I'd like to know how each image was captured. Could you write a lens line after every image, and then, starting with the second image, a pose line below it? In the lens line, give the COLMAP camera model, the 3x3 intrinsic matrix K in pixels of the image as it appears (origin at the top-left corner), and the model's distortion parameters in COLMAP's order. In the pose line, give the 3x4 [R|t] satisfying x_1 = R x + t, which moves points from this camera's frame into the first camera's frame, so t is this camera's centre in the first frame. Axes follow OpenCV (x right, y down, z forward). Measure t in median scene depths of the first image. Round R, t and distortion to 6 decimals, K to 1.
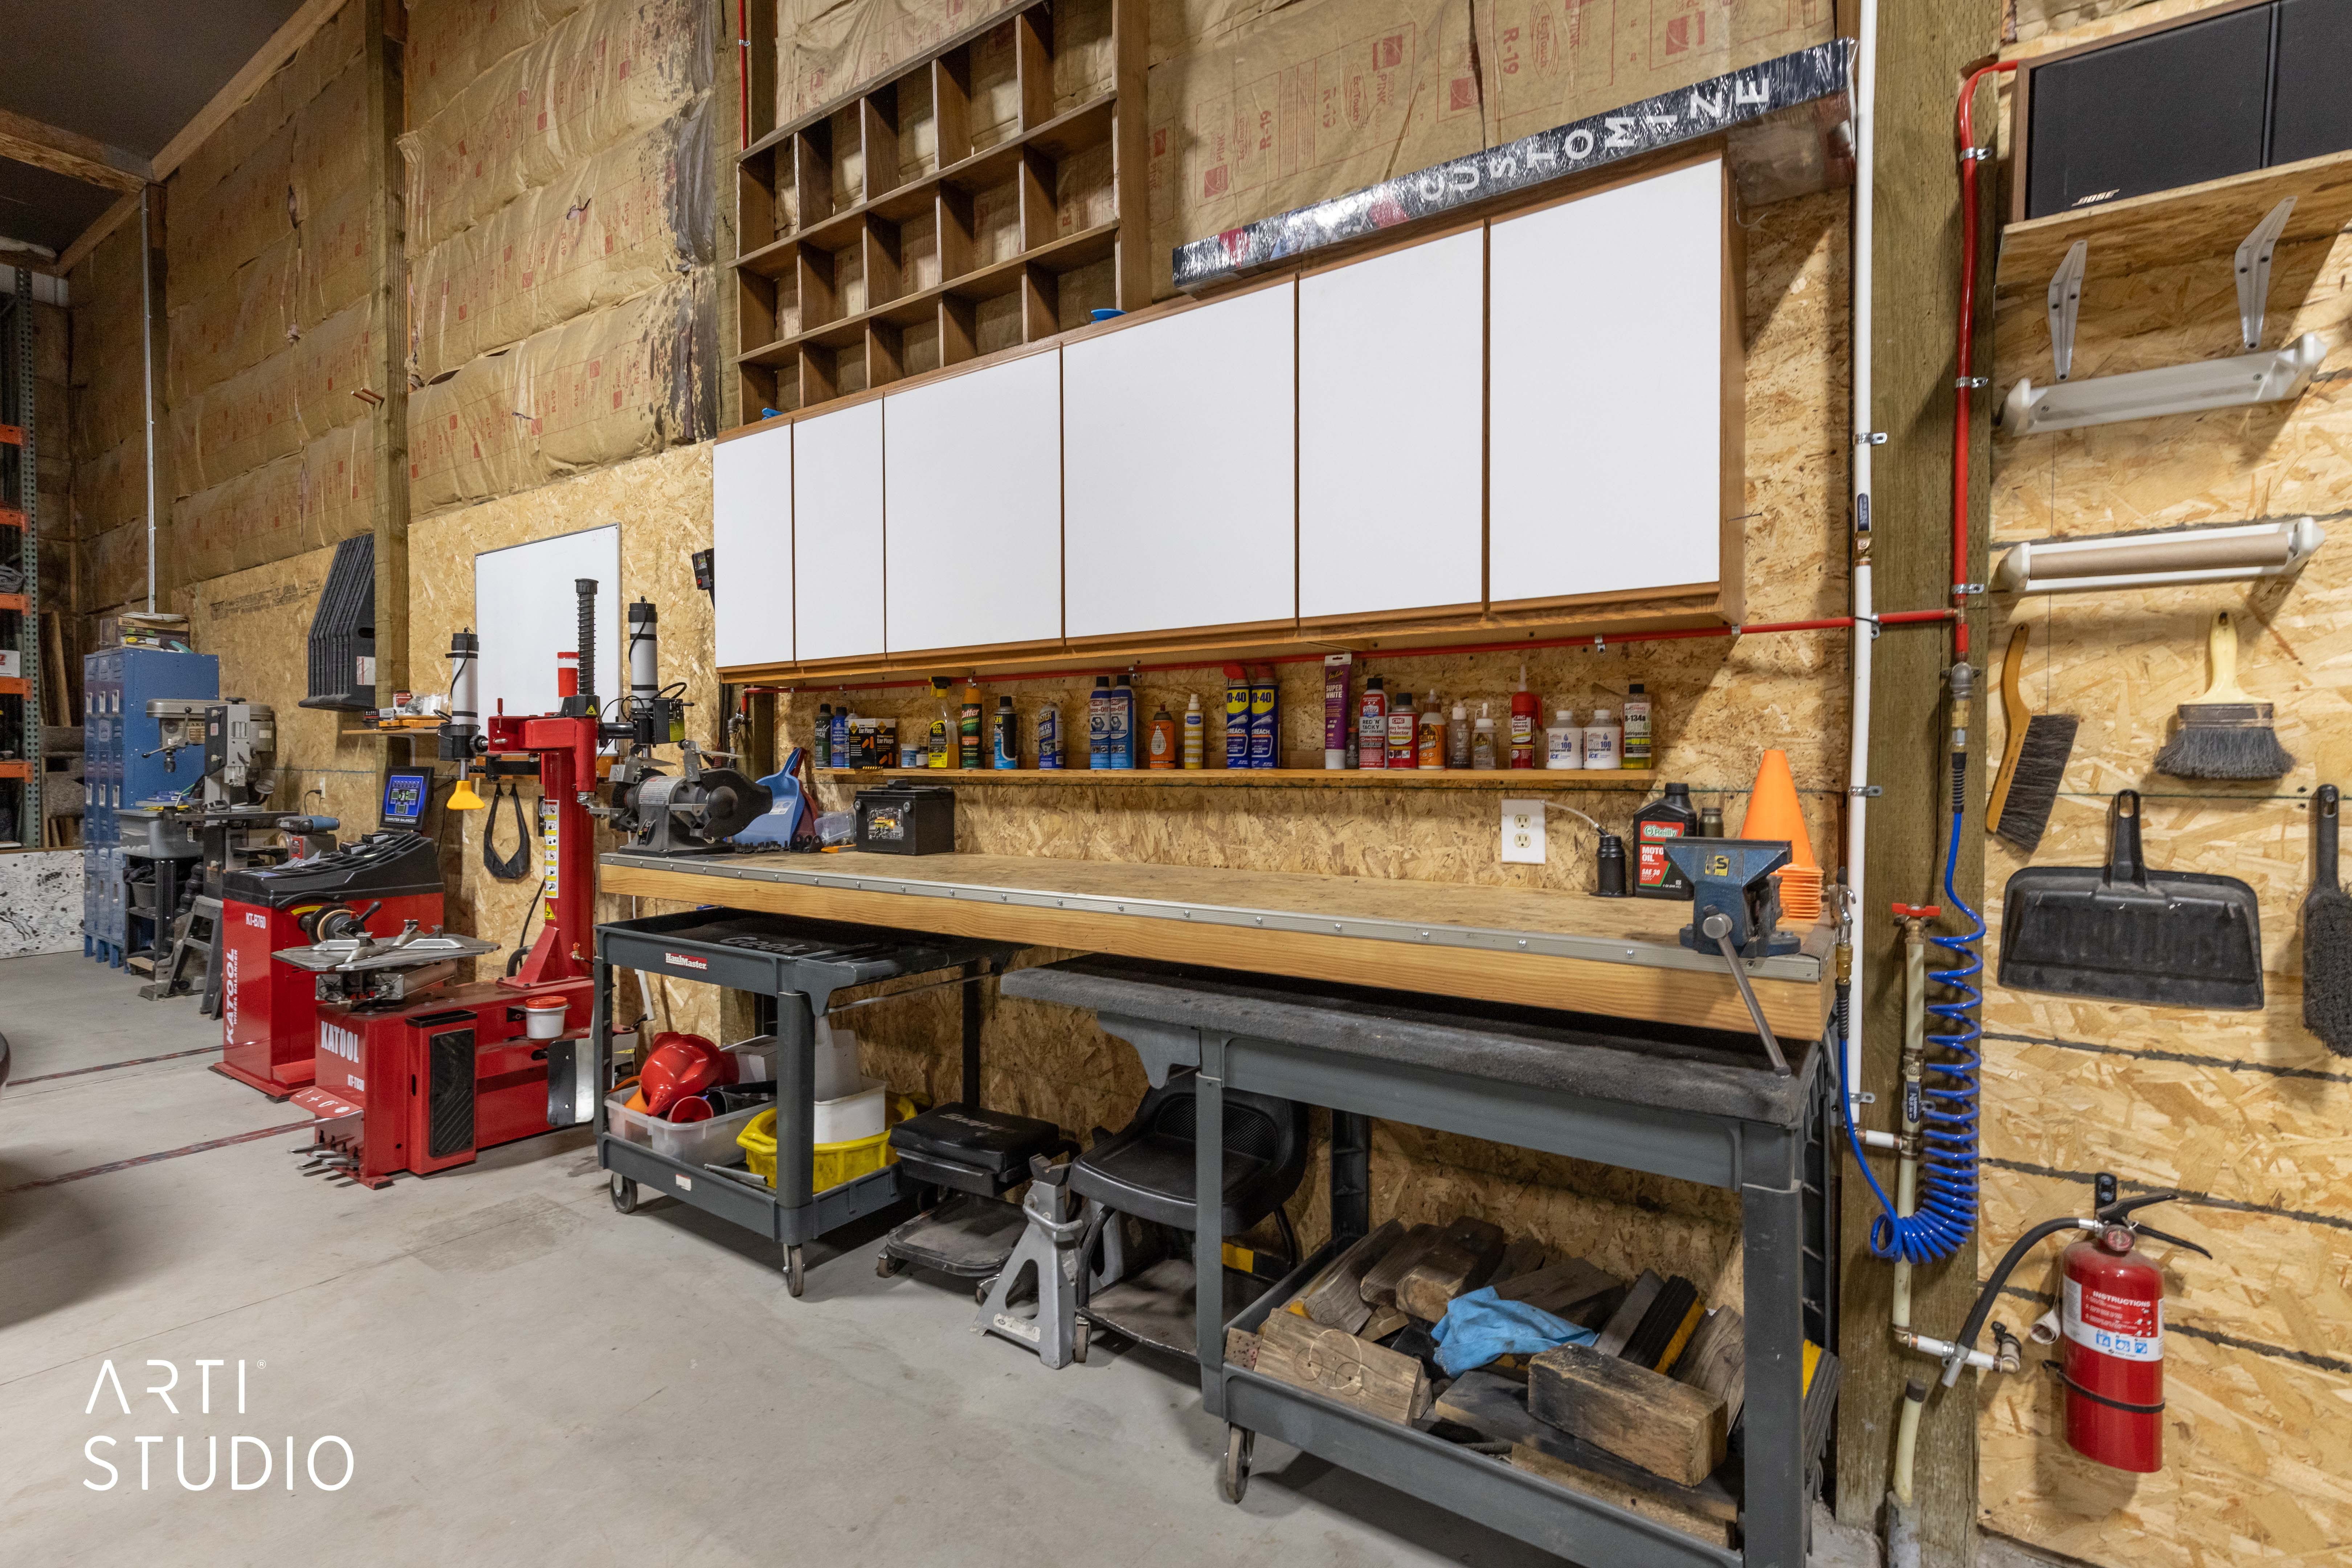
lens RADIAL K [[1086.4, 0, 1190.6], [0, 1086.4, 771.4], [0, 0, 1]] dist [0.011205, -0.002623]
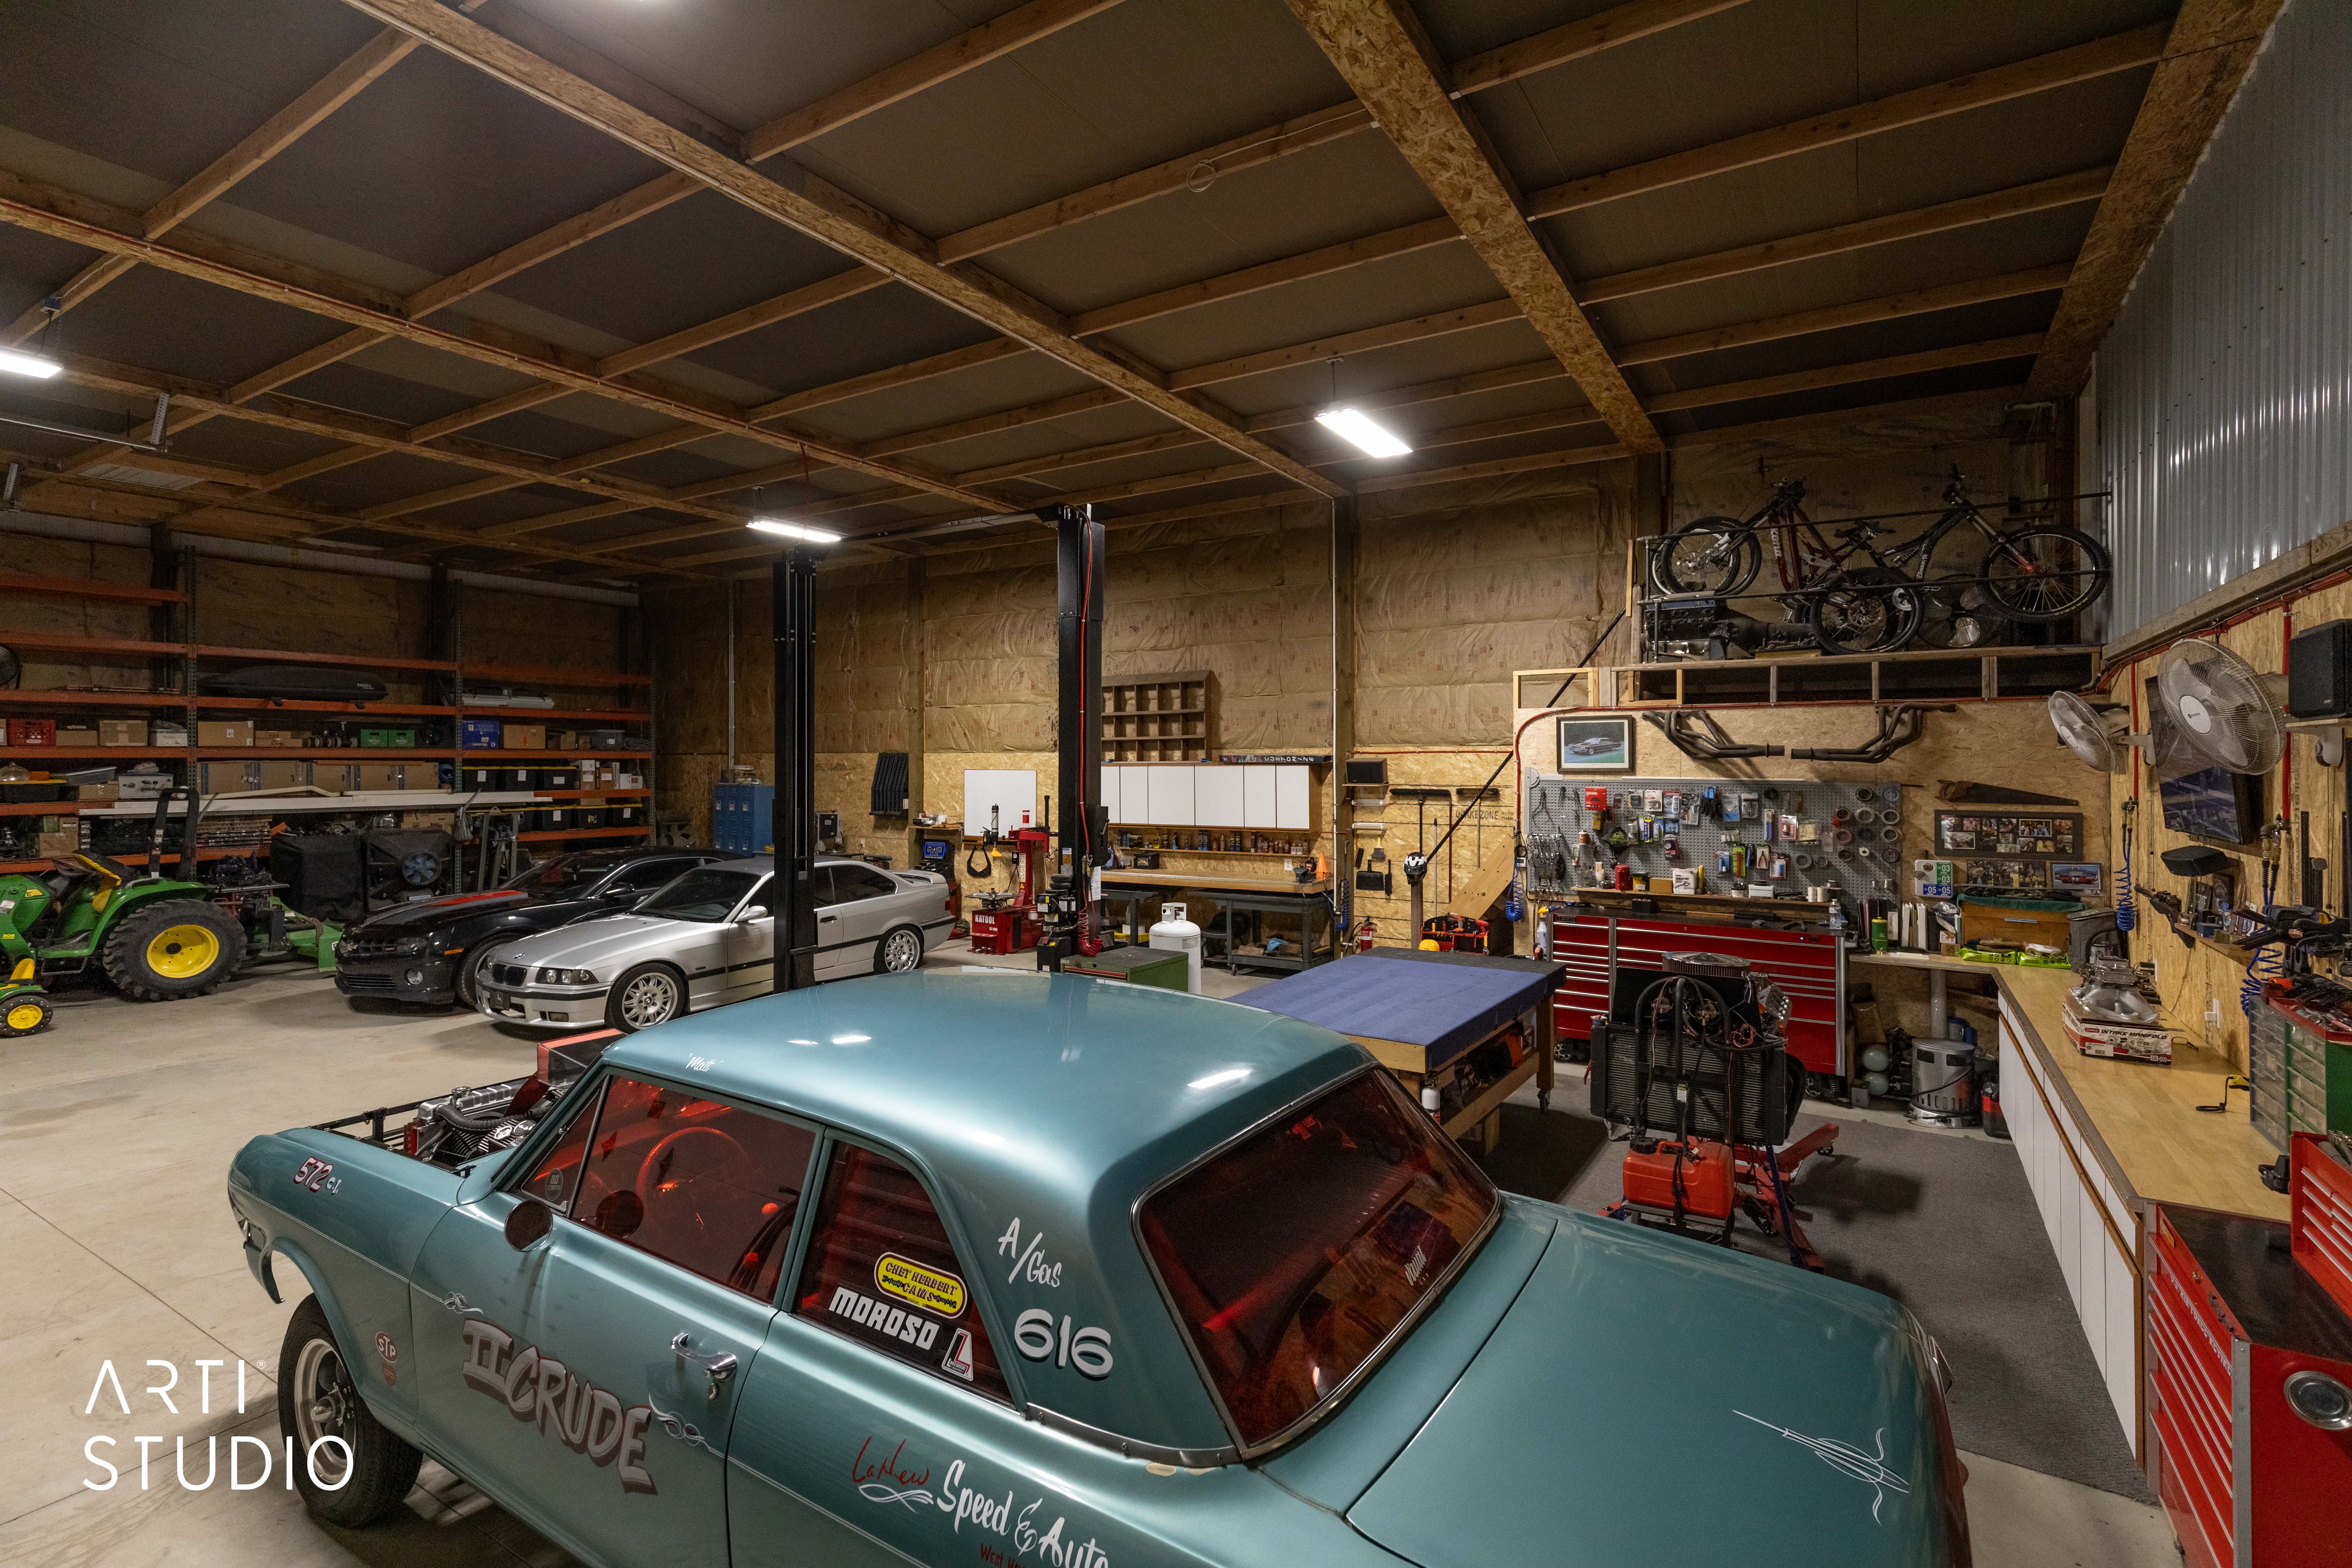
lens RADIAL K [[1086.4, 0, 1146.2], [0, 1086.4, 740.5], [0, 0, 1]] dist [0.011205, -0.002623]
pose [[0.999413, -0.005983, 0.033730, -0.553126], [0.007120, 0.999406, -0.033704, -0.372320], [-0.033508, 0.033924, 0.998863, -4.224144]]
